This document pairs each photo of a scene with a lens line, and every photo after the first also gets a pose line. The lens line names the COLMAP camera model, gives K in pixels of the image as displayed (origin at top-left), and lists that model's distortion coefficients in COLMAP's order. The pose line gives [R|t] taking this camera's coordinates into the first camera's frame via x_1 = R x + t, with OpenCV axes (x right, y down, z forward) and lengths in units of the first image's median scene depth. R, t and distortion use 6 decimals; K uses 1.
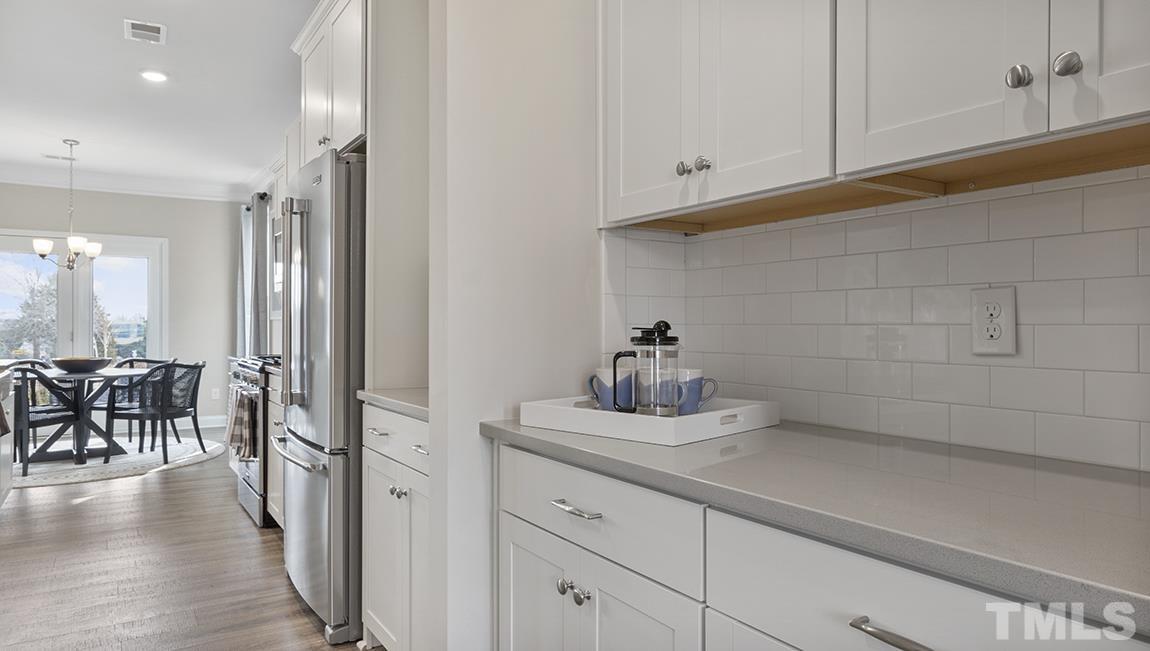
lens RADIAL K [[725.4, 0, 576.2], [0, 725.4, 331.3], [0, 0, 1]] dist [-0.000720, -0.000673]
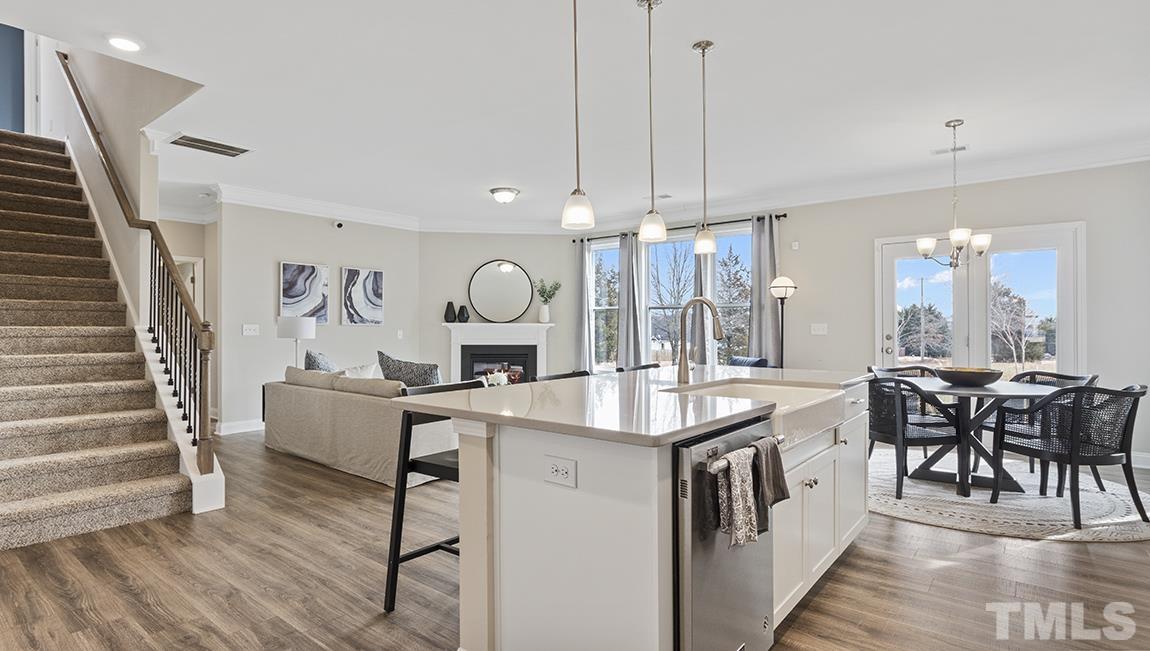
lens RADIAL K [[585.6, 0, 582.6], [0, 585.6, 322.8], [0, 0, 1]] dist [0.006251, -0.001521]
pose [[0.334085, -0.006634, -0.942520, -0.177021], [-0.006703, 0.999933, -0.009415, -0.008498], [0.942519, 0.009463, 0.334018, 0.336058]]
